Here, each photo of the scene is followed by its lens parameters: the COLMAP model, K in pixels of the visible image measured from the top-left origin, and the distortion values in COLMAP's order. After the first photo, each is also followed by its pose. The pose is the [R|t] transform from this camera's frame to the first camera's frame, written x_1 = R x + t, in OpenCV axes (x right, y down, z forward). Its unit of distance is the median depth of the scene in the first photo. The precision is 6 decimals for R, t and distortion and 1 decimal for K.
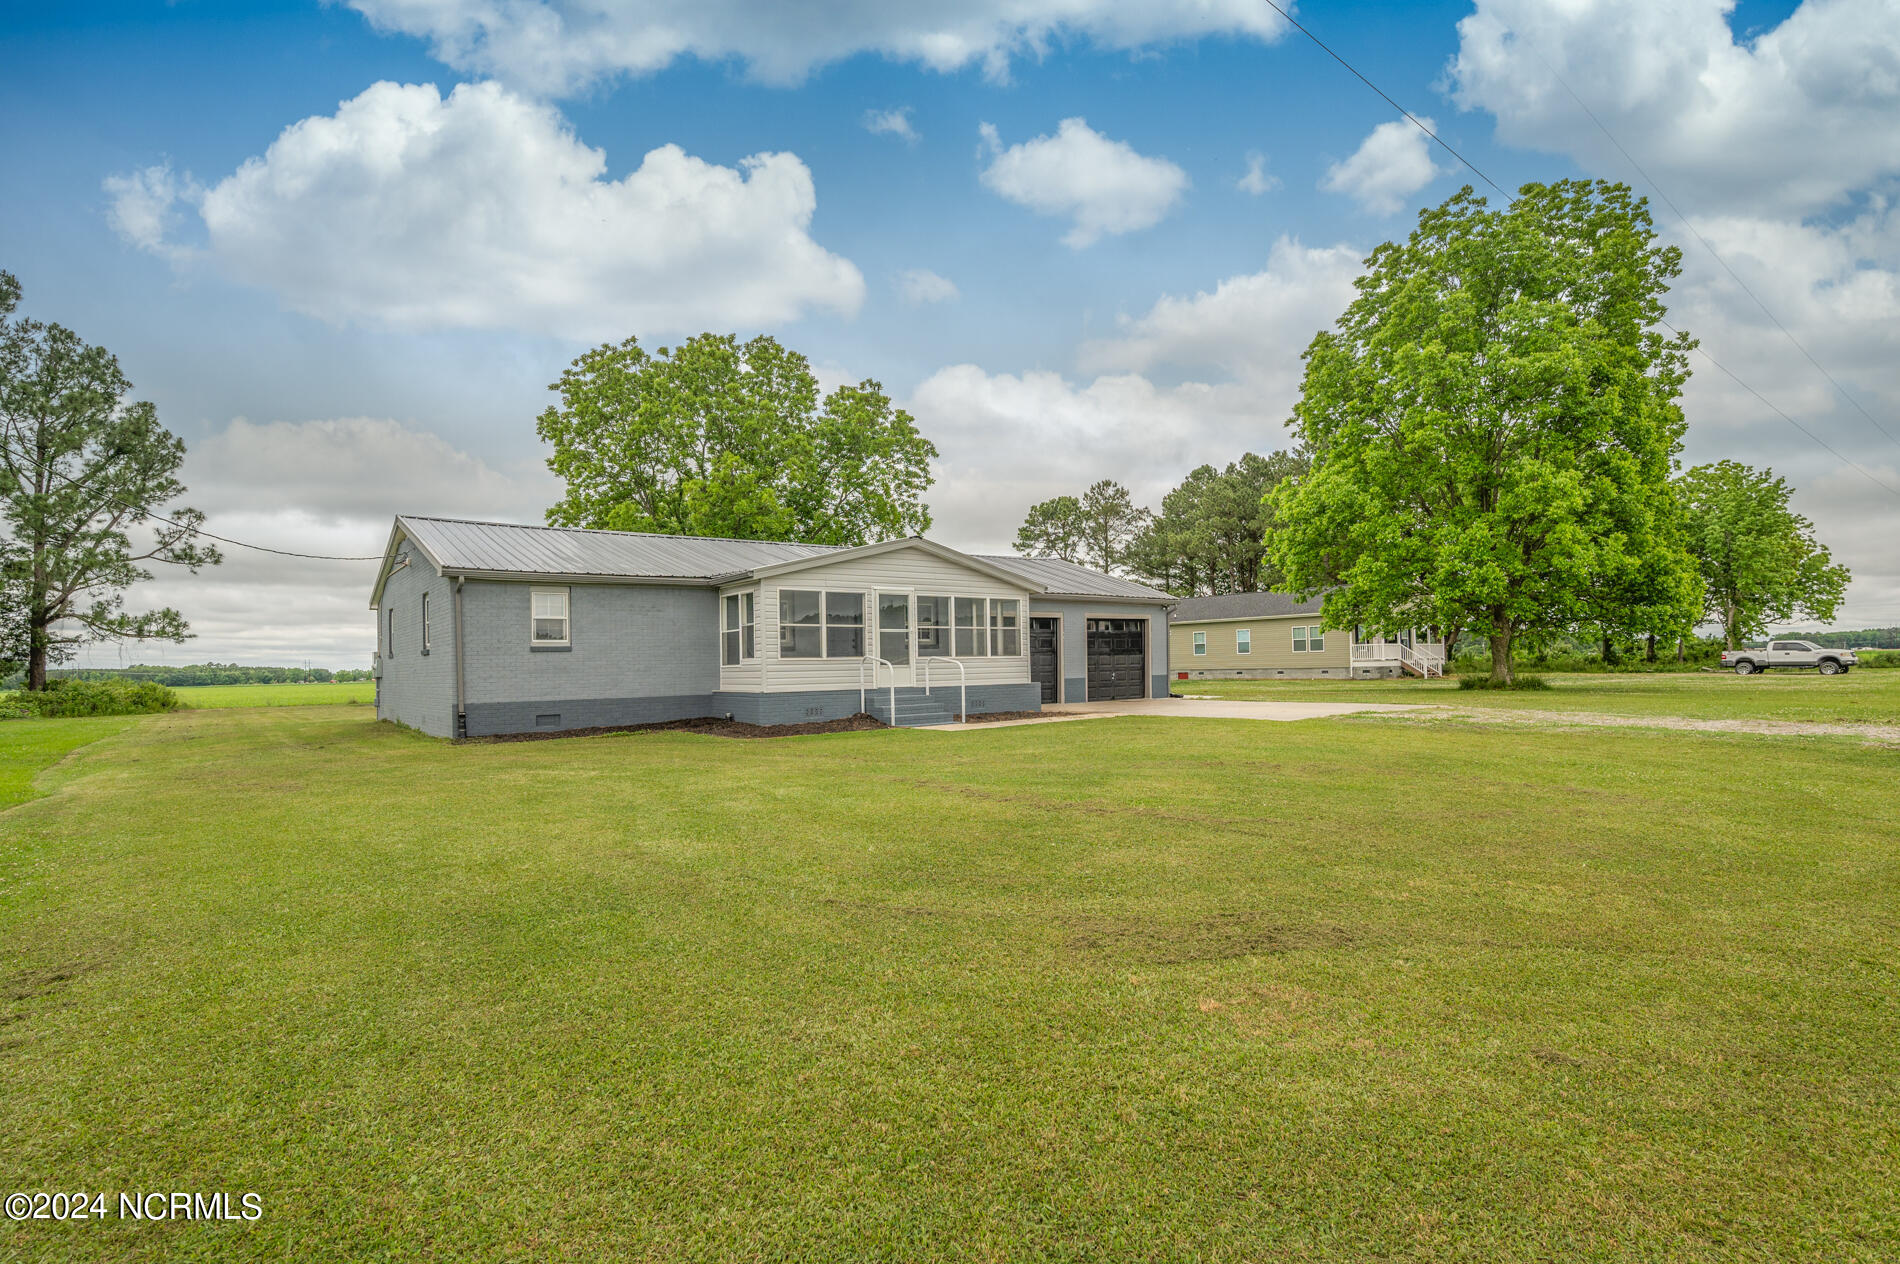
lens RADIAL K [[924.3, 0, 950.0], [0, 924.3, 632.0], [0, 0, 1]] dist [0.000124, 0.000015]
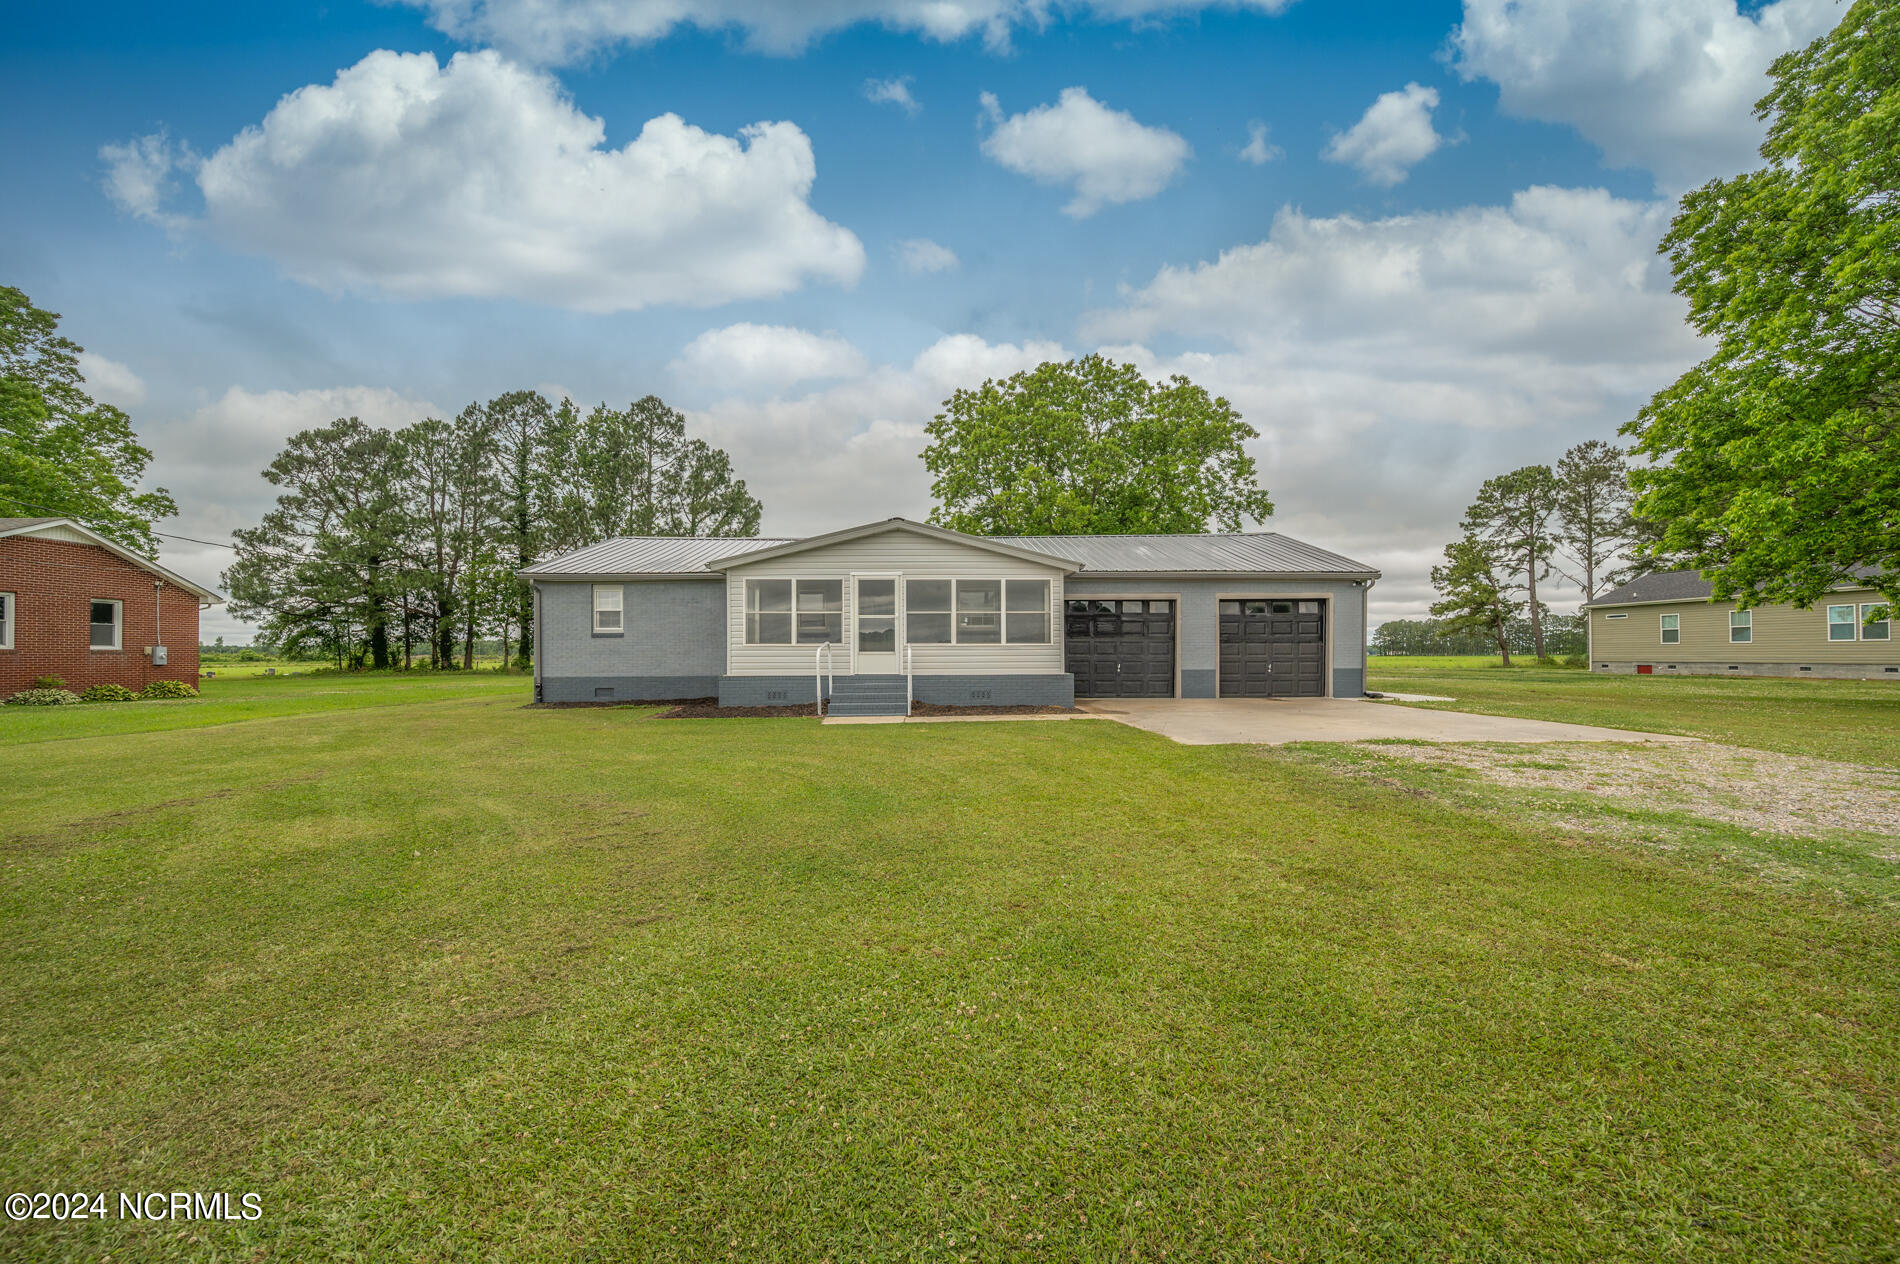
lens RADIAL K [[752.0, 0, 950.0], [0, 752.0, 632.0], [0, 0, 1]] dist [-0.002993, -0.000443]
pose [[0.812560, -0.001751, -0.582875, 0.331101], [0.009732, 0.999897, 0.010563, 0.005044], [0.582796, -0.014256, 0.812493, 0.280762]]
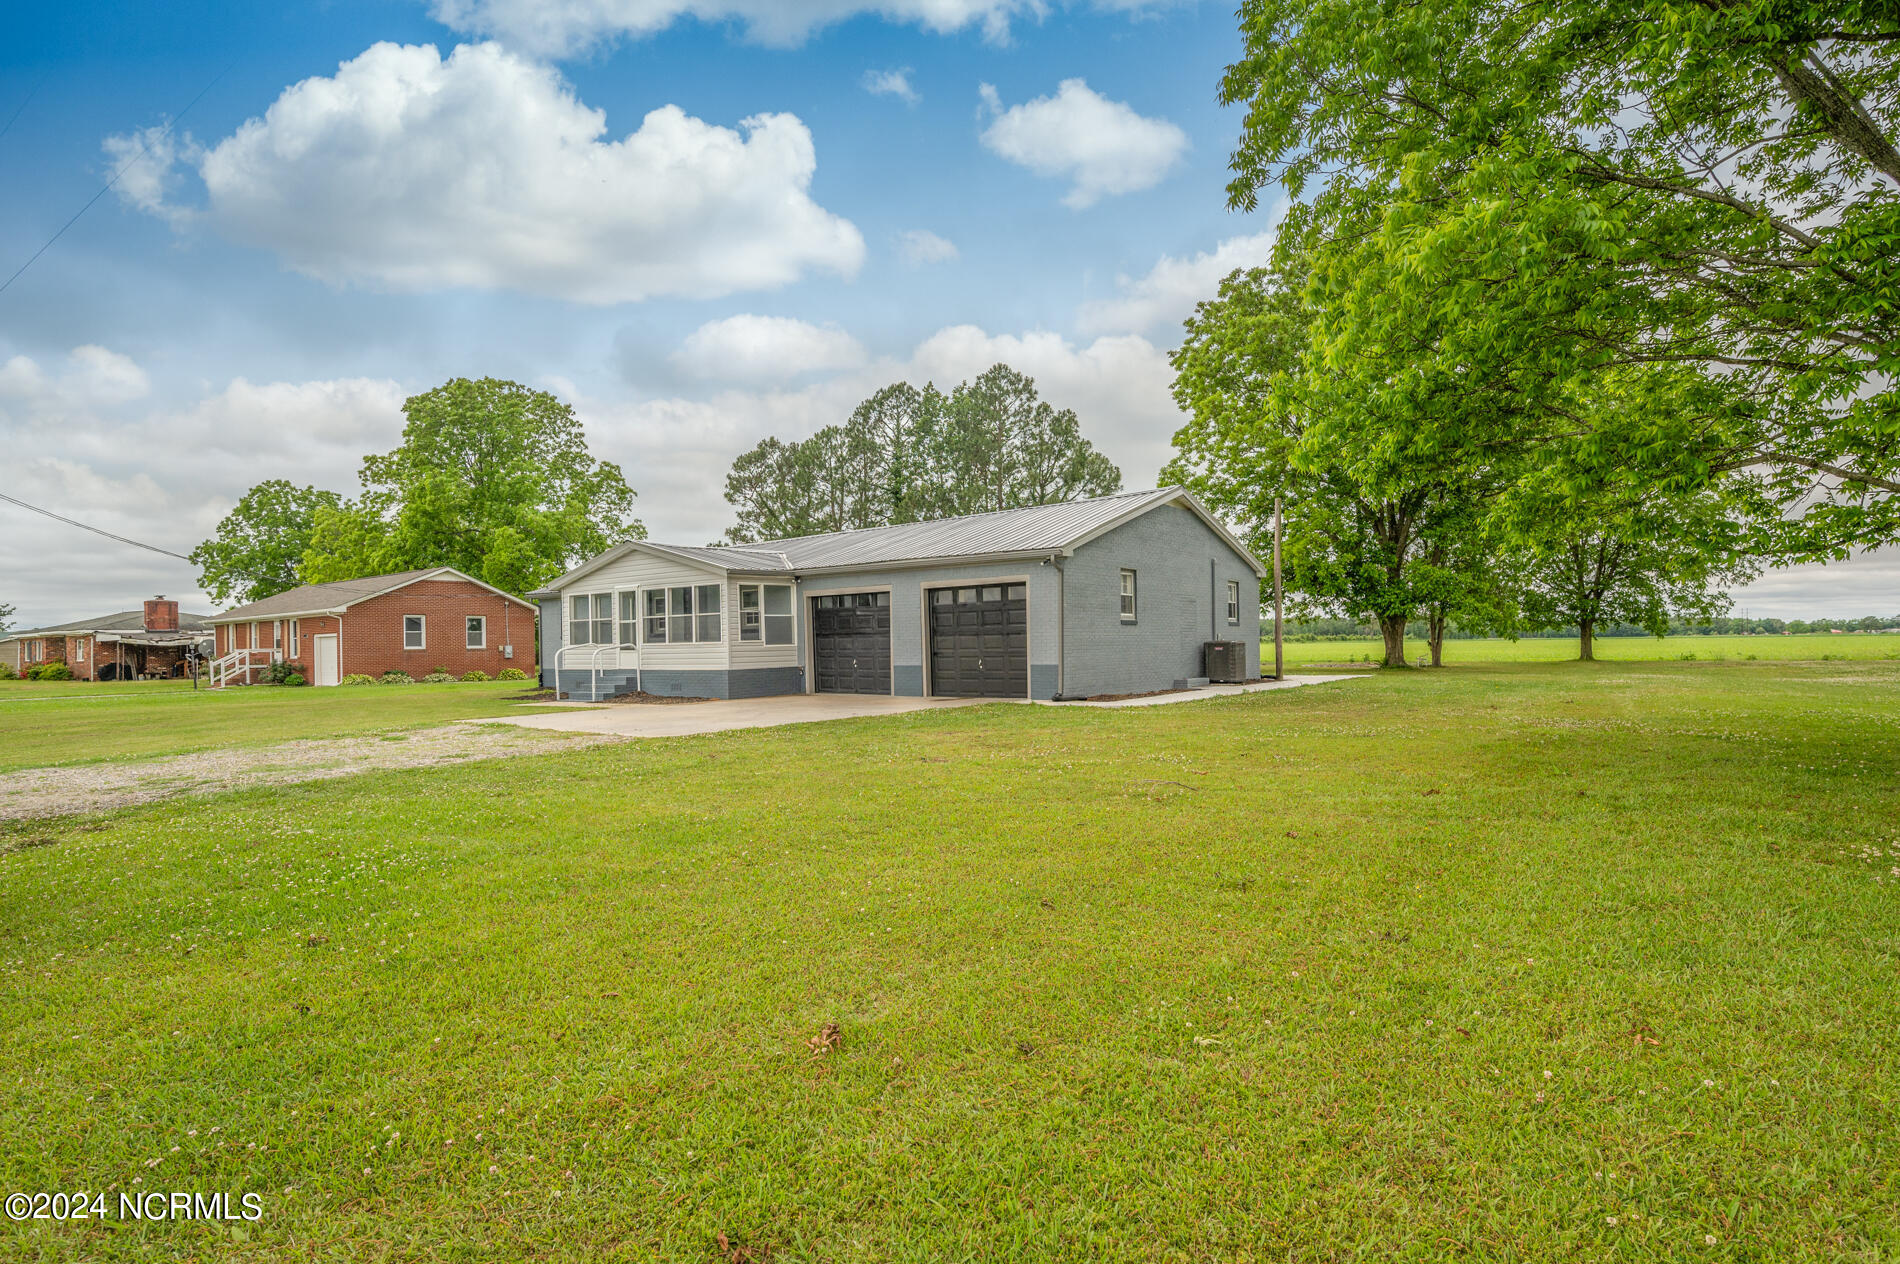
lens RADIAL K [[984.8, 0, 950.0], [0, 984.8, 632.0], [0, 0, 1]] dist [0.002373, -0.000139]
pose [[0.242520, 0.002383, -0.970144, 0.901611], [0.045352, 0.998876, 0.013791, 0.009872], [0.969086, -0.047343, 0.242139, 0.774960]]
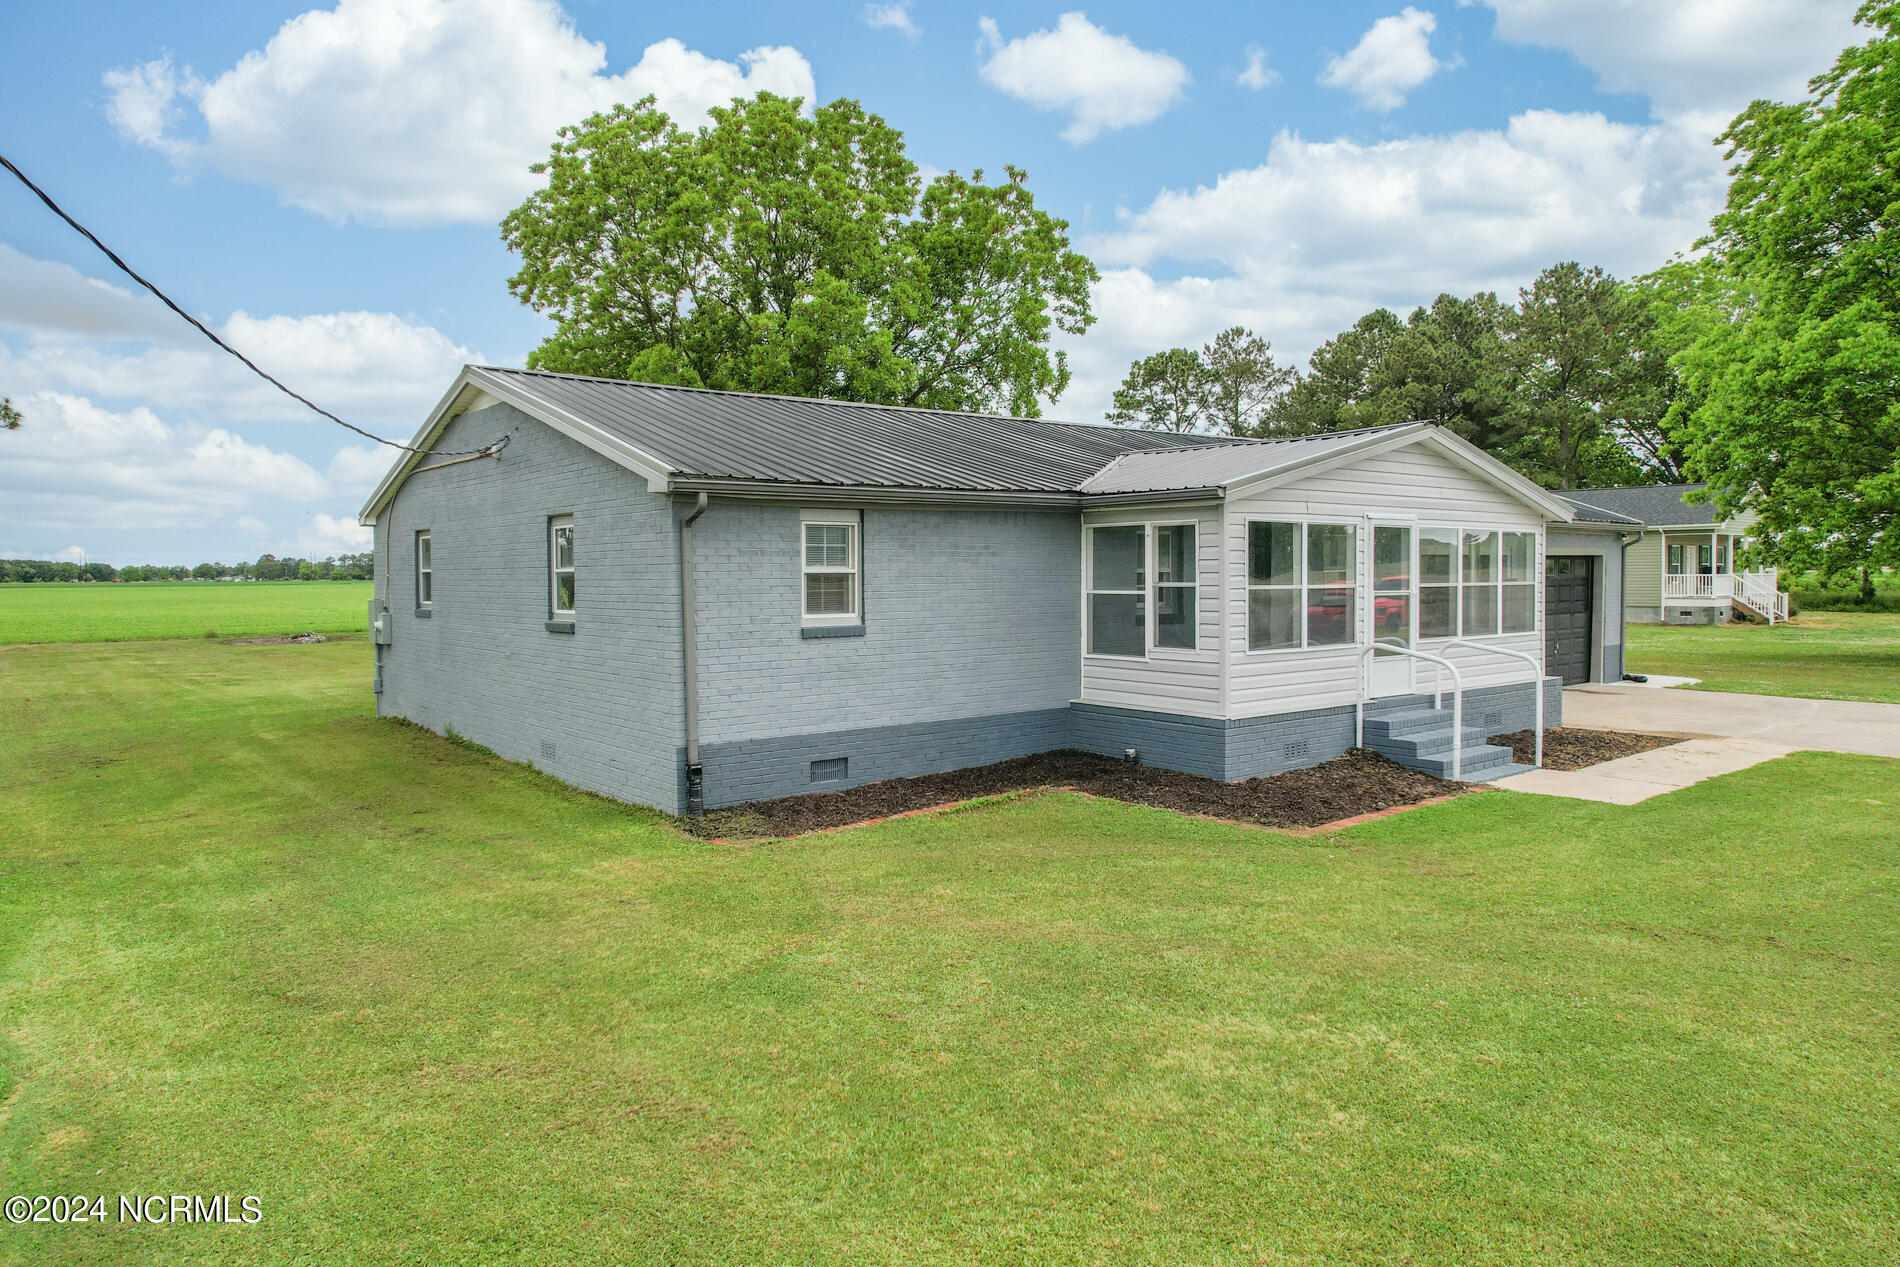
lens RADIAL K [[1215.7, 0, 944.0], [0, 1215.7, 604.9], [0, 0, 1]] dist [-0.068913, 0.061802]
pose [[0.999818, 0.015620, 0.010978, -0.236106], [-0.016304, 0.997736, 0.065241, -0.025949], [-0.009934, -0.065408, 0.997809, 0.205025]]
